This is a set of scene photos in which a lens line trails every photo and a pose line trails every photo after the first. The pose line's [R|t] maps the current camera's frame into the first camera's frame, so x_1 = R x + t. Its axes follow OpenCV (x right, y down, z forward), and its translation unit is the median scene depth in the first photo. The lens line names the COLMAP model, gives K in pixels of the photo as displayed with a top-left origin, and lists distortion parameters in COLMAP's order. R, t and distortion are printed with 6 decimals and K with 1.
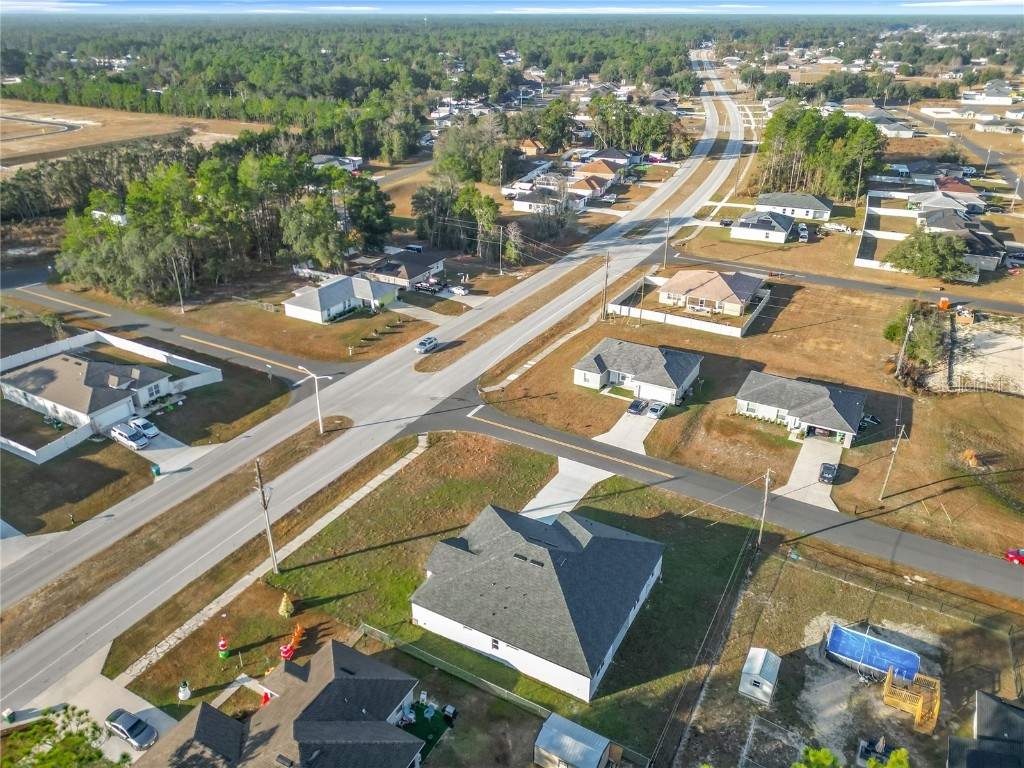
lens RADIAL K [[722.9, 0, 515.8], [0, 722.9, 381.0], [0, 0, 1]] dist [0.059459, -0.097040]
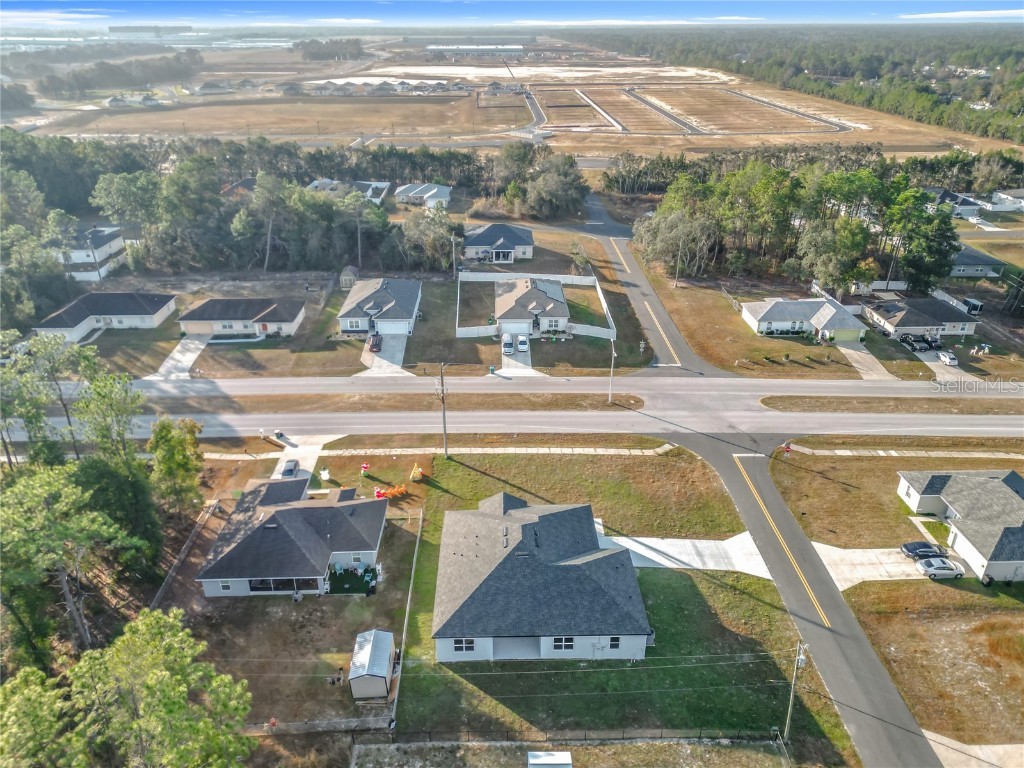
lens RADIAL K [[722.9, 0, 515.8], [0, 722.9, 381.0], [0, 0, 1]] dist [0.059459, -0.097040]
pose [[0.504555, 0.373241, -0.778534, 0.463955], [-0.381267, 0.905364, 0.186952, -0.100537], [0.774635, 0.202501, 0.599111, 0.196888]]
